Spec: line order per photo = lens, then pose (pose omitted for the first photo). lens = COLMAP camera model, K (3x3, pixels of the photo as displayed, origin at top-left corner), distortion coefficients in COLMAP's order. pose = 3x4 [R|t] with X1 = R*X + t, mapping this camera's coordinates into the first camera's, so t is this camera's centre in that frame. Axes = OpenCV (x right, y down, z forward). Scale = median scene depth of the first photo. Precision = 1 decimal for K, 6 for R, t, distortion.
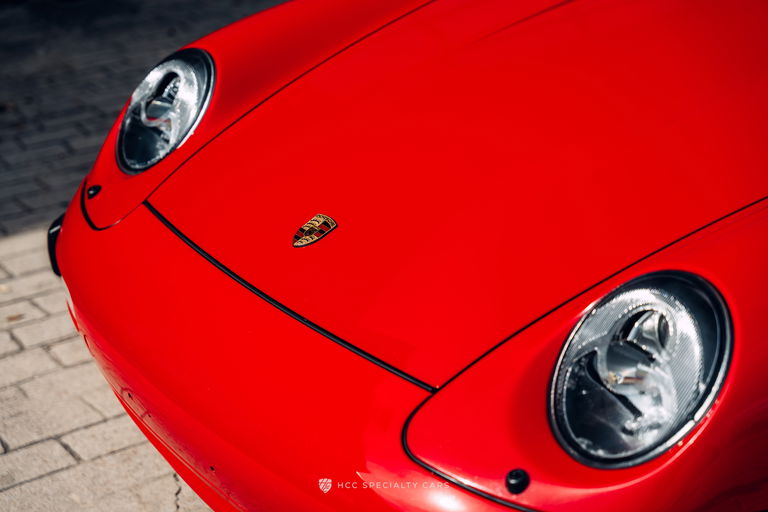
lens RADIAL K [[1506.6, 0, 390.7], [0, 1506.6, 255.3], [0, 0, 1]] dist [0.046078, 0.000000]
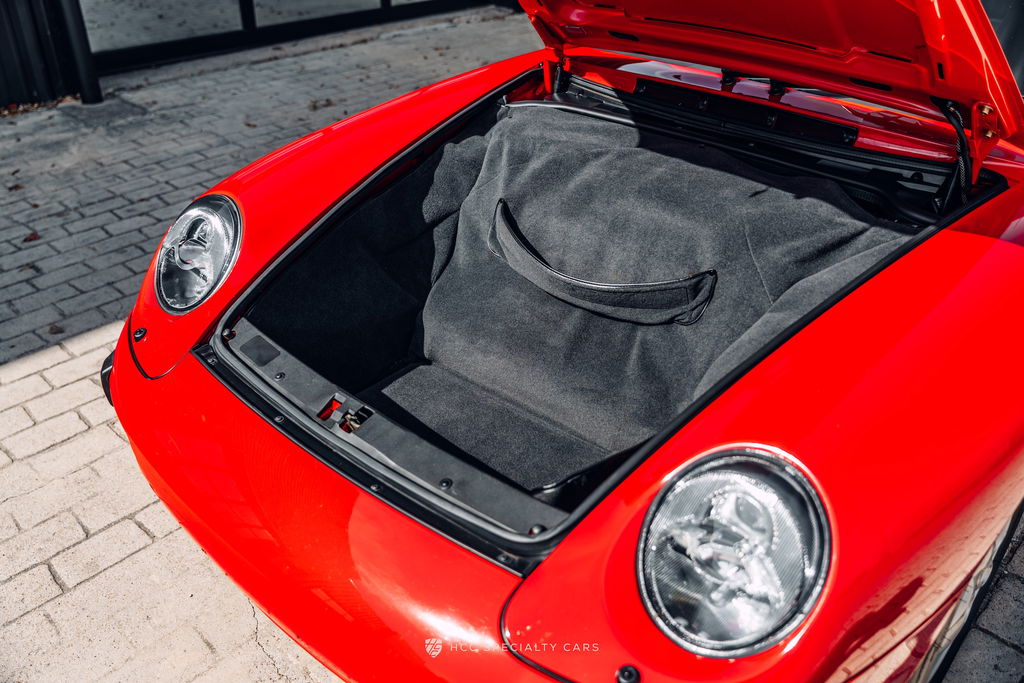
lens RADIAL K [[854.9, 0, 511.5], [0, 854.9, 339.1], [0, 0, 1]] dist [-0.002410, 0.001593]
pose [[0.972602, -0.094776, 0.212279, -0.056882], [0.063909, 0.986946, 0.147828, -0.100957], [-0.223518, -0.130212, 0.965963, 0.291246]]
